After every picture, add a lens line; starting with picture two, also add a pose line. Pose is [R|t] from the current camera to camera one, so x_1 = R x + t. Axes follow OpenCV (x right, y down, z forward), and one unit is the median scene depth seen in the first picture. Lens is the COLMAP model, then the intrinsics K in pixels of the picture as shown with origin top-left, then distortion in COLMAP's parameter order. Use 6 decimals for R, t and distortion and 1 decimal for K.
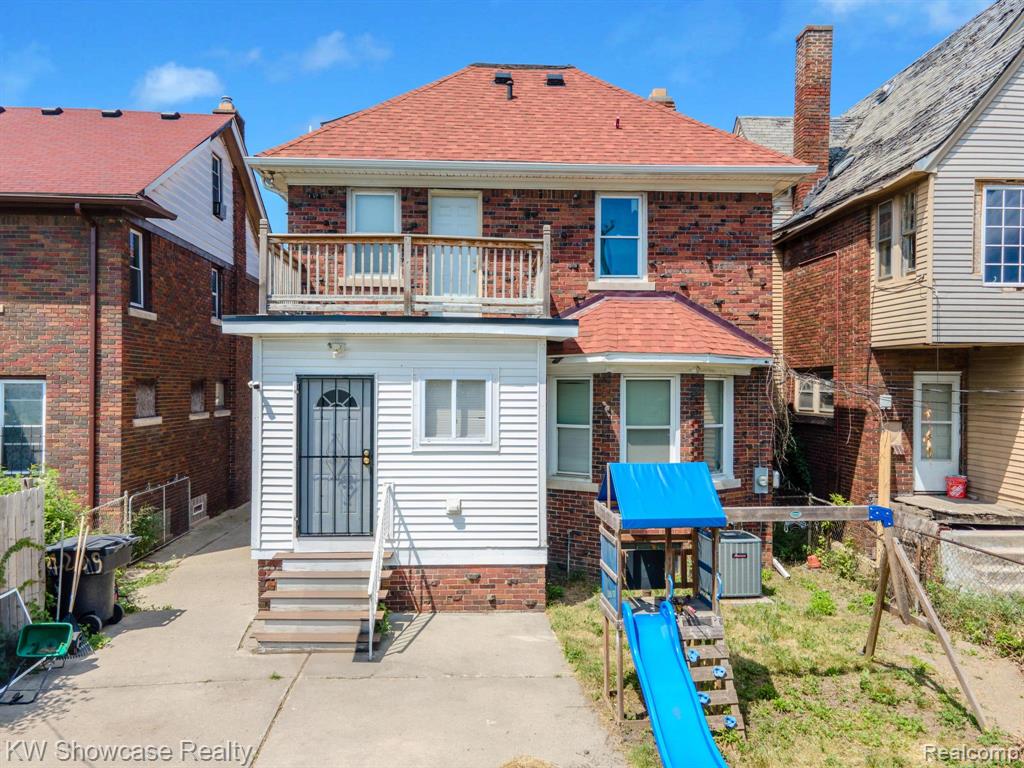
lens RADIAL K [[743.1, 0, 514.4], [0, 743.1, 387.1], [0, 0, 1]] dist [0.035565, 0.018506]
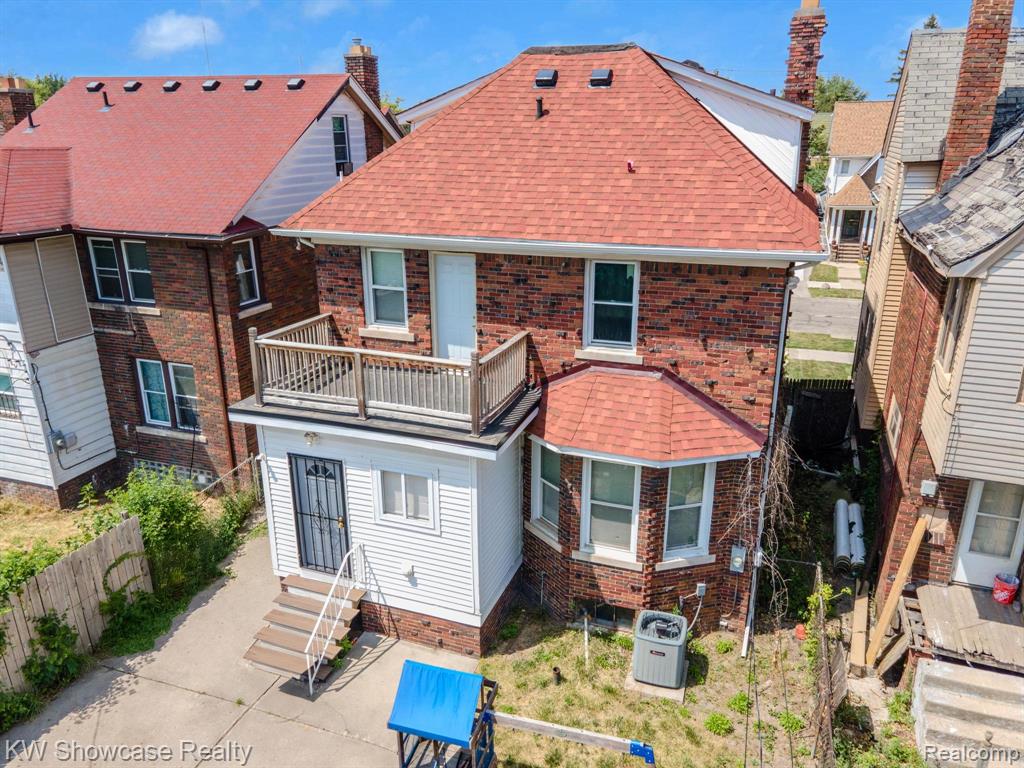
lens RADIAL K [[743.1, 0, 515.1], [0, 743.1, 384.5], [0, 0, 1]] dist [0.035565, 0.018506]
pose [[0.917854, 0.124548, -0.376871, 0.408240], [0.003019, 0.947276, 0.320406, -0.419066], [0.396906, -0.295223, 0.869085, 0.090621]]
